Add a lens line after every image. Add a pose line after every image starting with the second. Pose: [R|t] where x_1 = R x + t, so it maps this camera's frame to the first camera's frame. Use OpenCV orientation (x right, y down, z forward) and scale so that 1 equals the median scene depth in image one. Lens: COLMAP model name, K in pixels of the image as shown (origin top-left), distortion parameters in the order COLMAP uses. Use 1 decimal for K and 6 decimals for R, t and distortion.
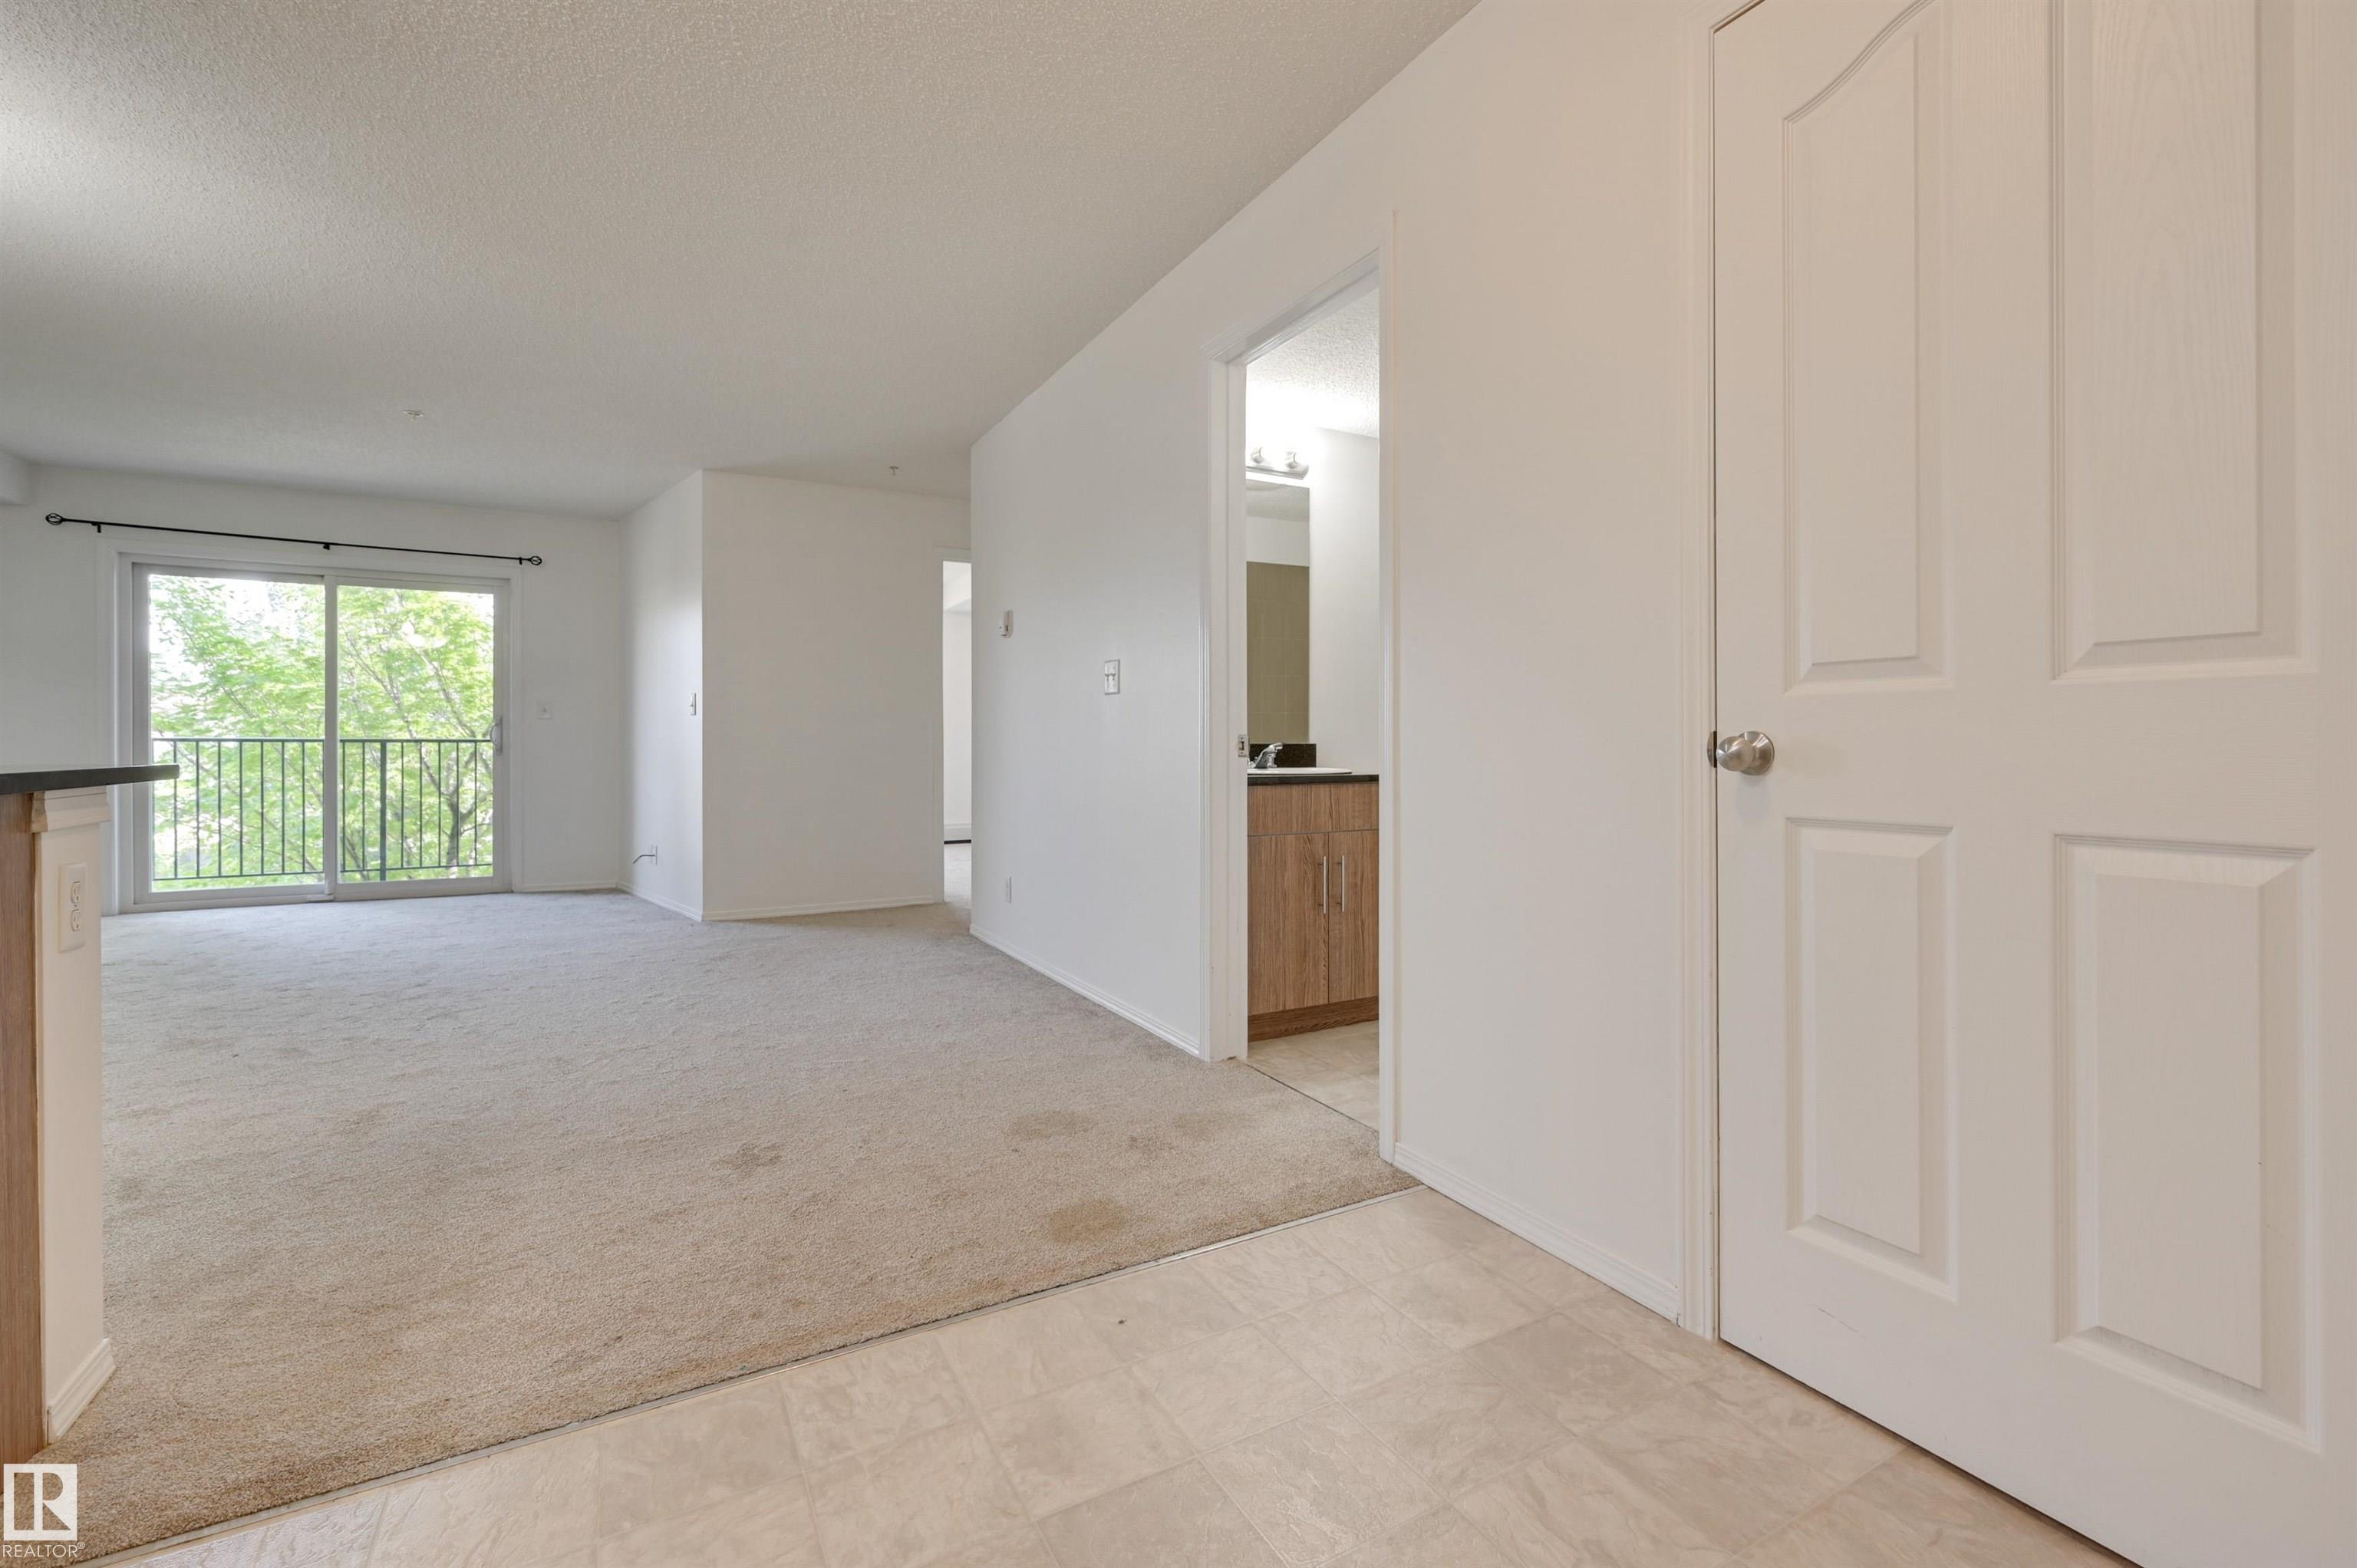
lens RADIAL K [[1025.2, 0, 1217.2], [0, 1025.2, 747.6], [0, 0, 1]] dist [-0.003402, 0.000351]
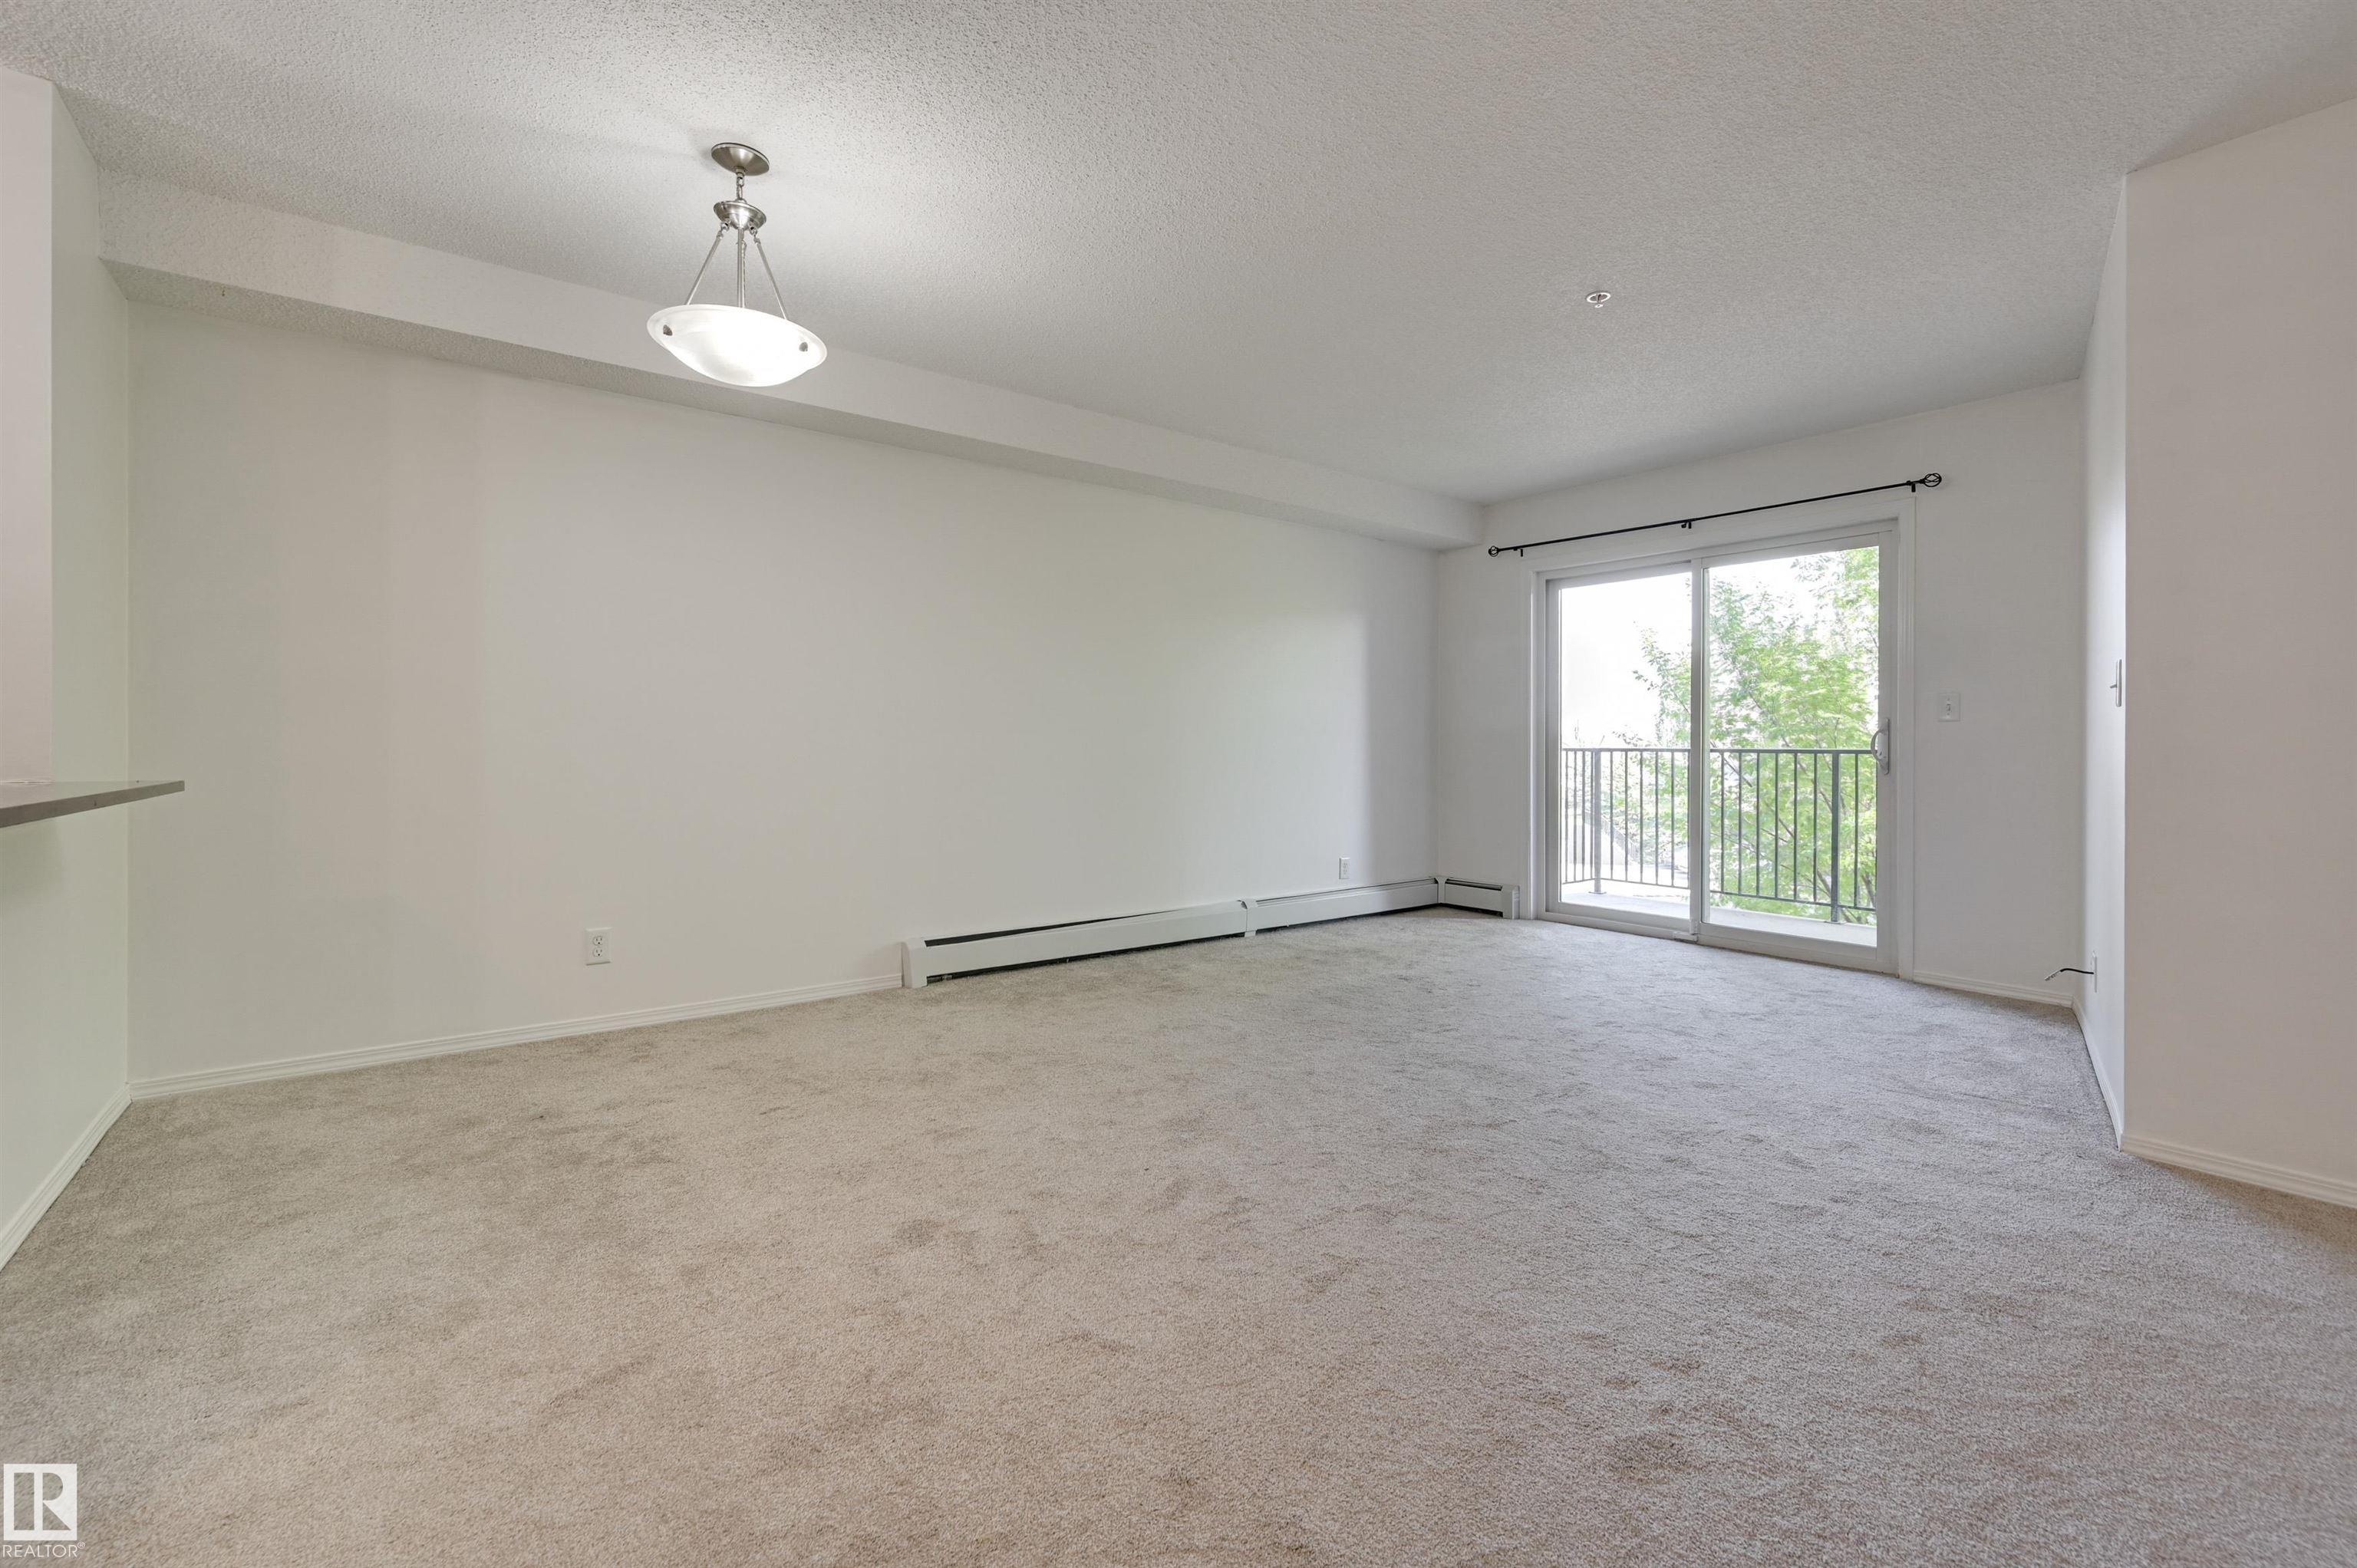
lens RADIAL K [[1000.2, 0, 1187.7], [0, 1000.2, 750.7], [0, 0, 1]] dist [-0.006560, 0.003458]
pose [[0.140406, 0.004183, -0.990085, -0.259127], [-0.005278, 0.999980, 0.003477, -0.024006], [0.990080, 0.004738, 0.140426, 1.156310]]
